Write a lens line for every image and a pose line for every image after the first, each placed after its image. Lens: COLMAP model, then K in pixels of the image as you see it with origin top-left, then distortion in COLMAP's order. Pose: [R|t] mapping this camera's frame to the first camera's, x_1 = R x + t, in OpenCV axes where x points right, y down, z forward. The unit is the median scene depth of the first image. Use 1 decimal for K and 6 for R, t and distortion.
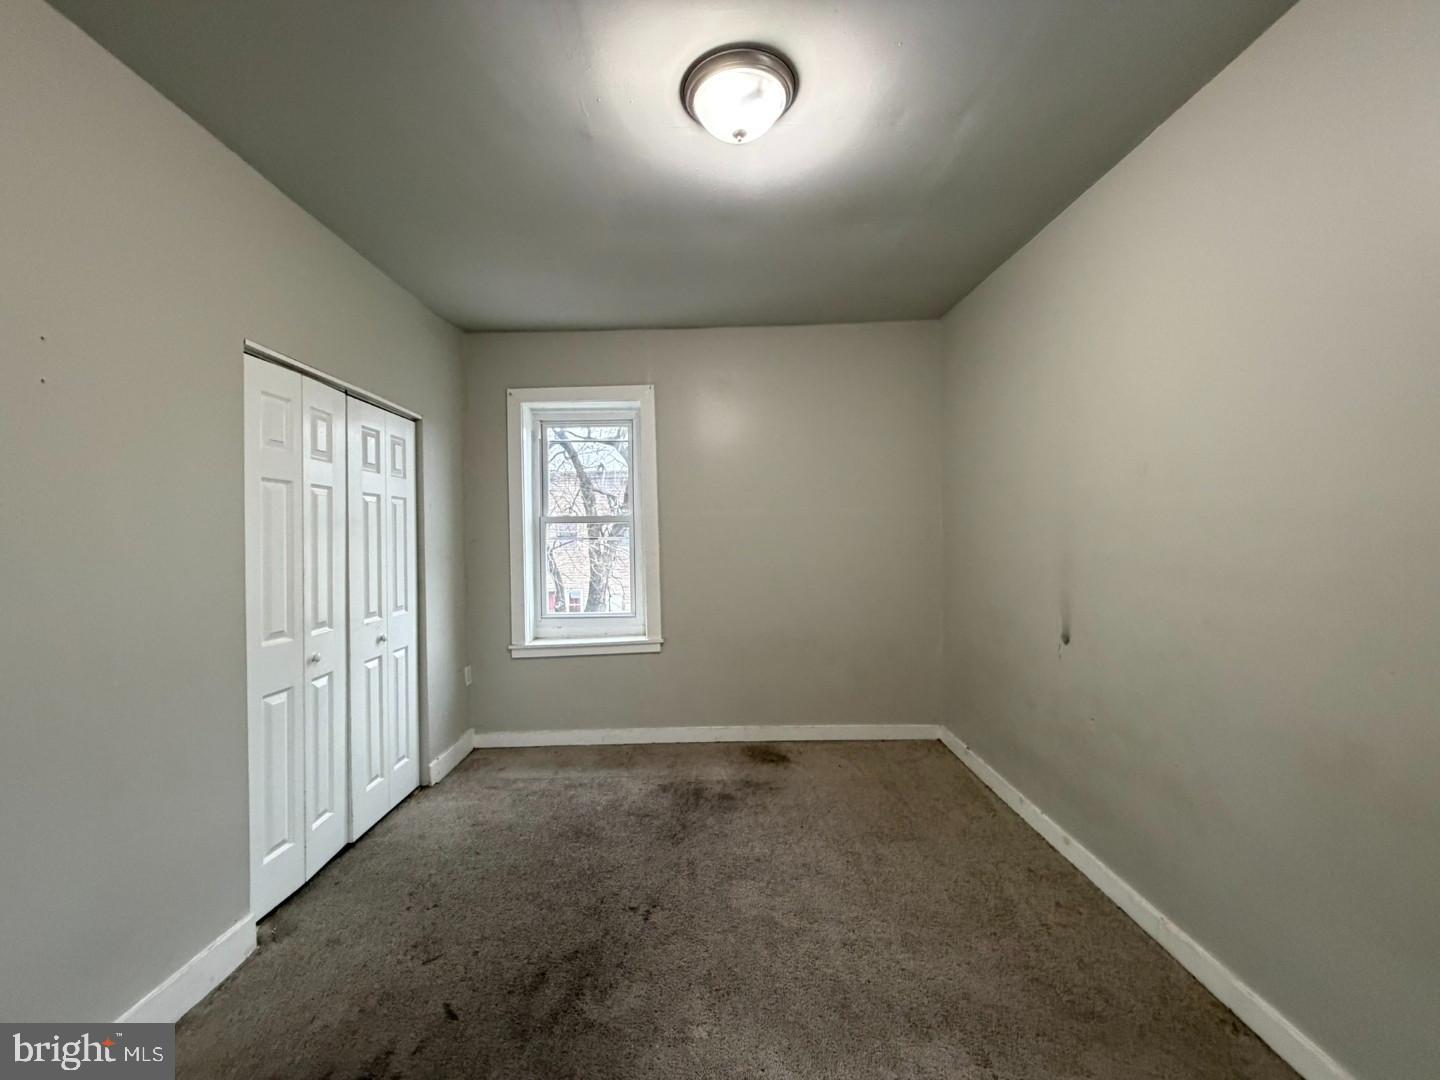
lens RADIAL K [[571.9, 0, 711.3], [0, 571.9, 542.7], [0, 0, 1]] dist [-0.001233, -0.000562]
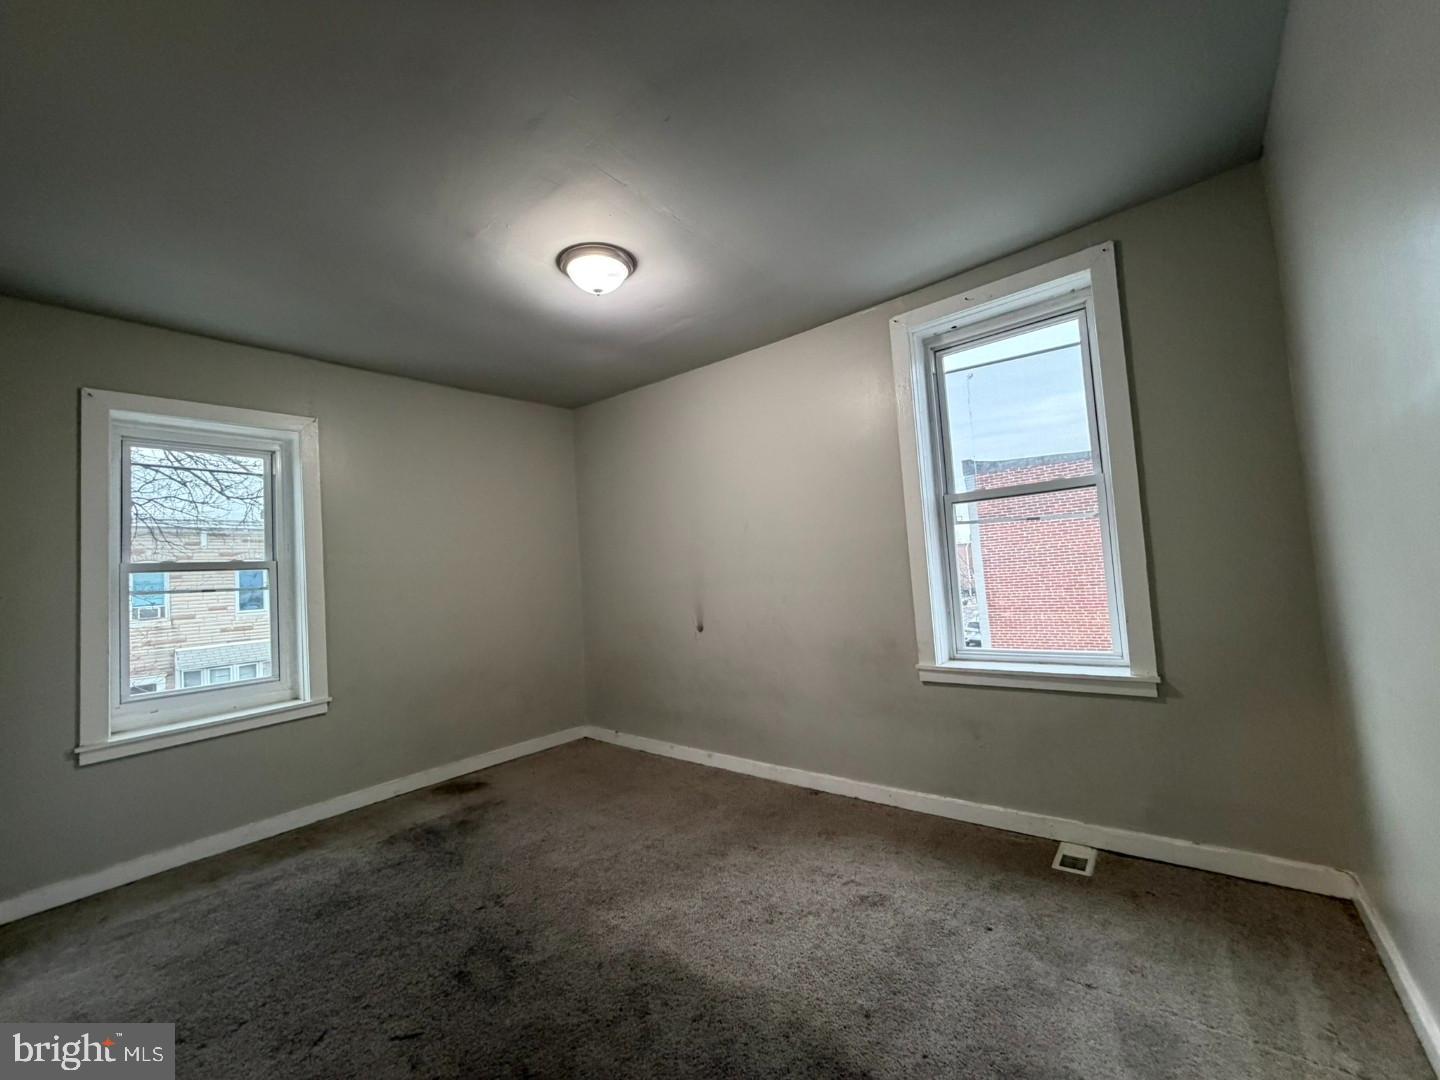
lens RADIAL K [[571.9, 0, 711.3], [0, 571.9, 542.7], [0, 0, 1]] dist [-0.001233, -0.000562]
pose [[0.643805, 0.017785, 0.764983, -0.435537], [0.062562, 0.995159, -0.075788, 0.036094], [-0.762628, 0.096652, 0.639576, -0.060532]]
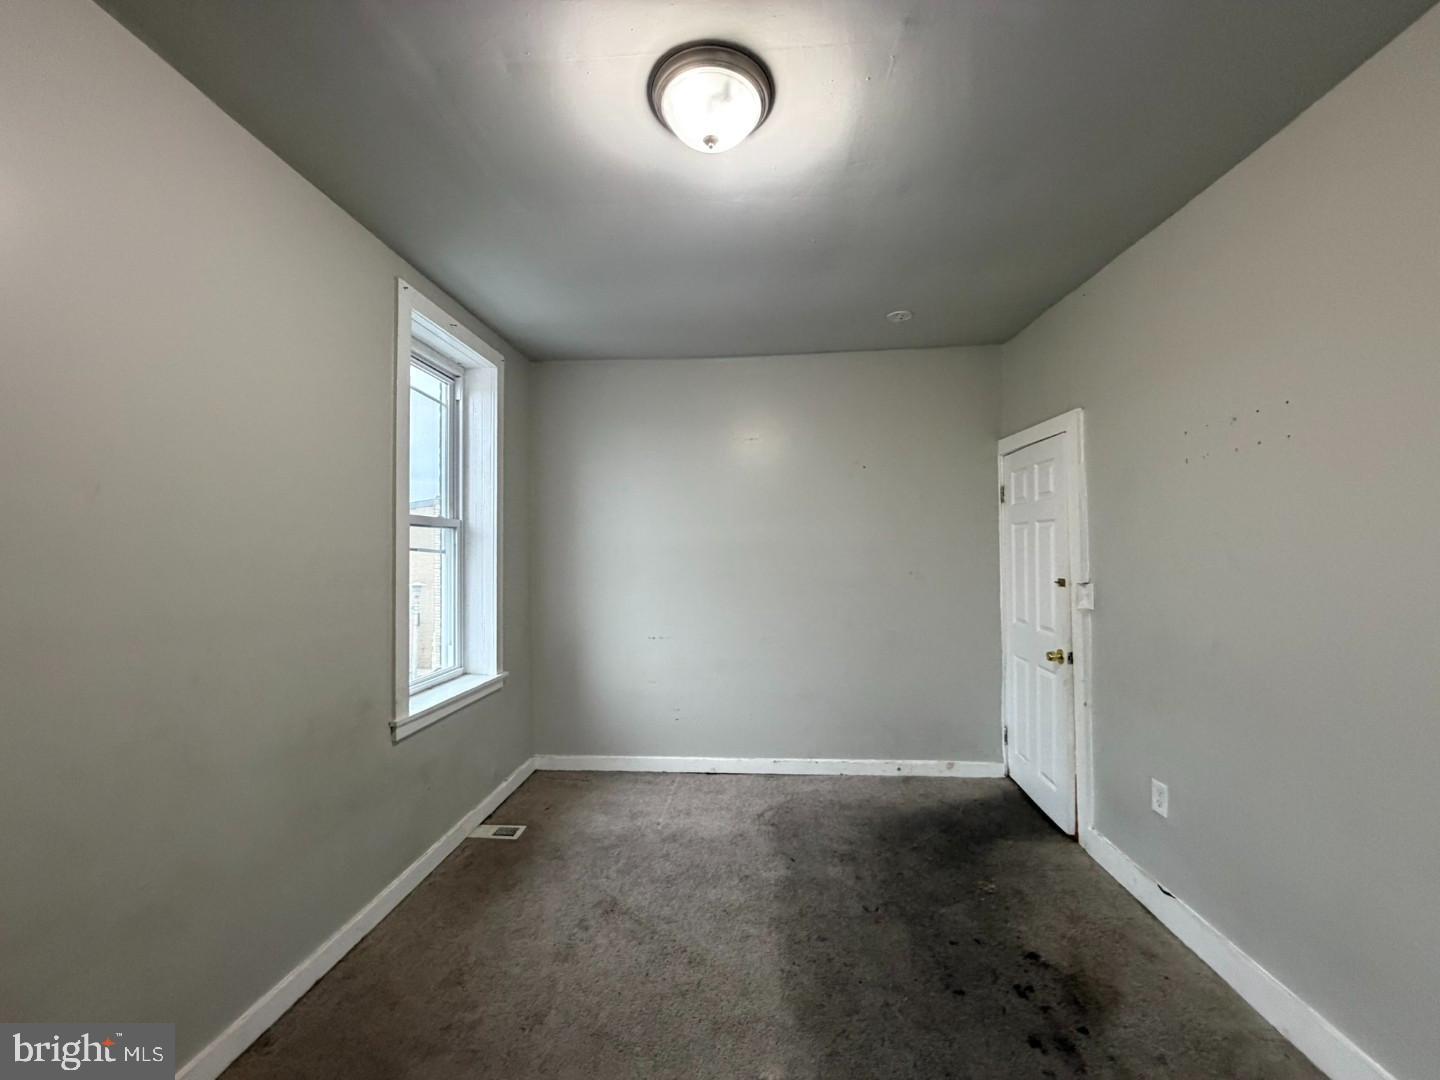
lens RADIAL K [[571.9, 0, 711.3], [0, 571.9, 542.7], [0, 0, 1]] dist [-0.001233, -0.000562]
pose [[-0.996177, 0.017769, 0.085533, -0.001796], [0.016805, 0.999787, -0.011974, -0.027092], [-0.085728, -0.010491, -0.996263, 0.942912]]
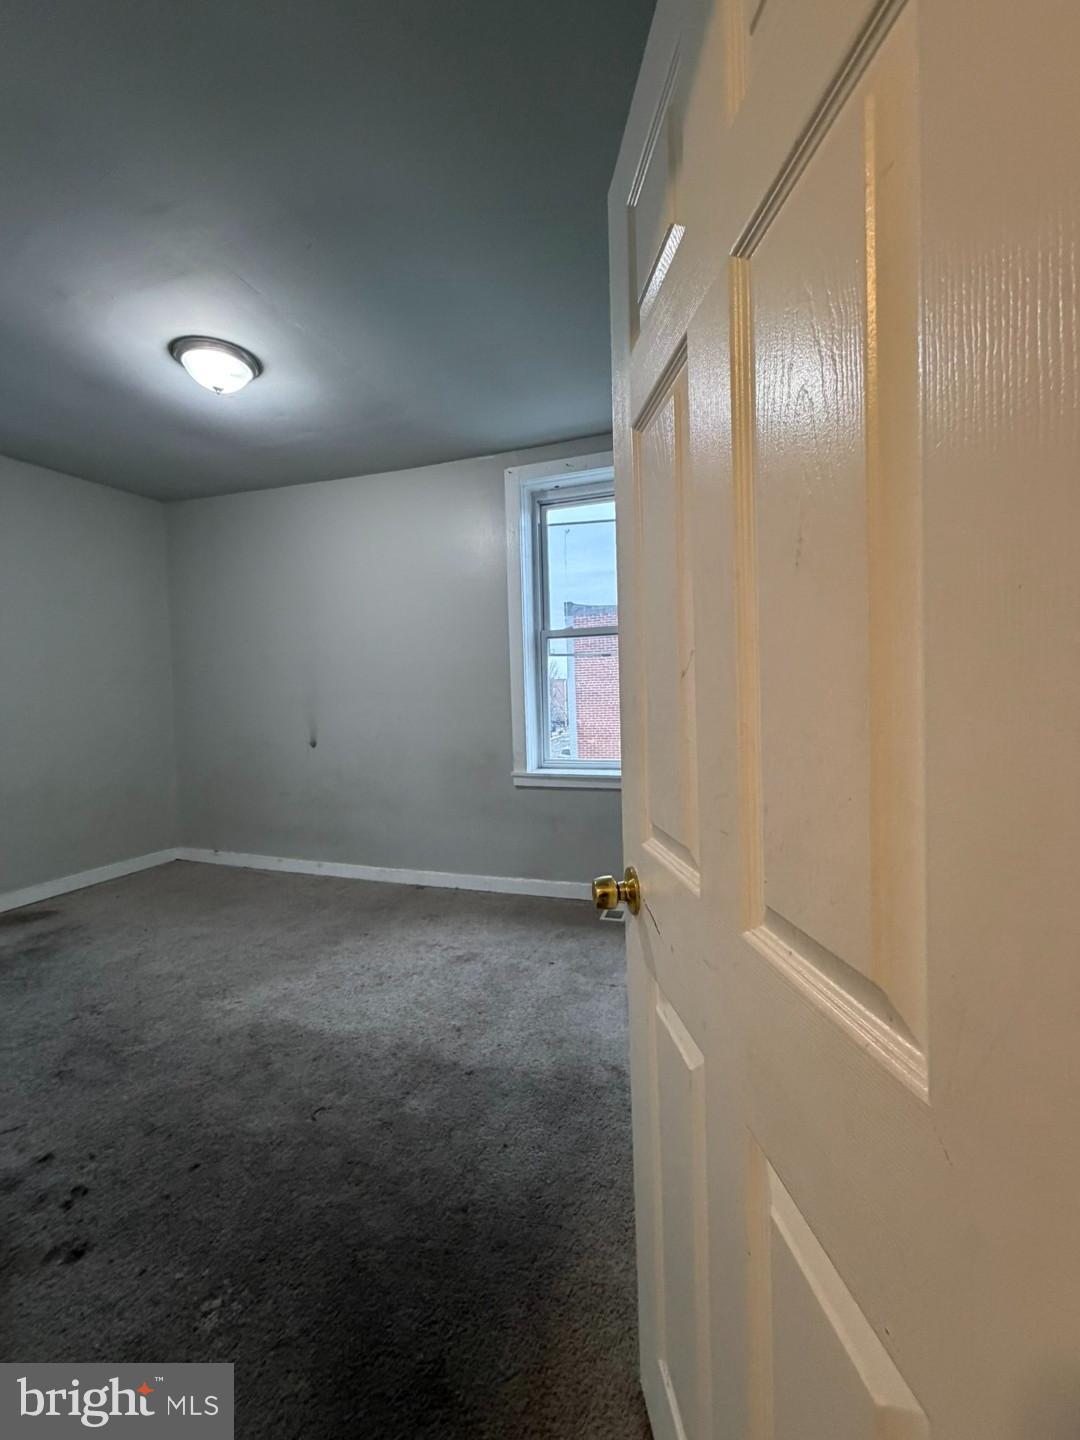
lens RADIAL K [[571.9, 0, 536.5], [0, 571.9, 713.7], [0, 0, 1]] dist [-0.001233, -0.000562]
pose [[0.322486, -0.026877, 0.946193, -0.526828], [0.032519, 0.999321, 0.017303, 0.052605], [-0.946016, 0.025189, 0.323141, -0.104011]]
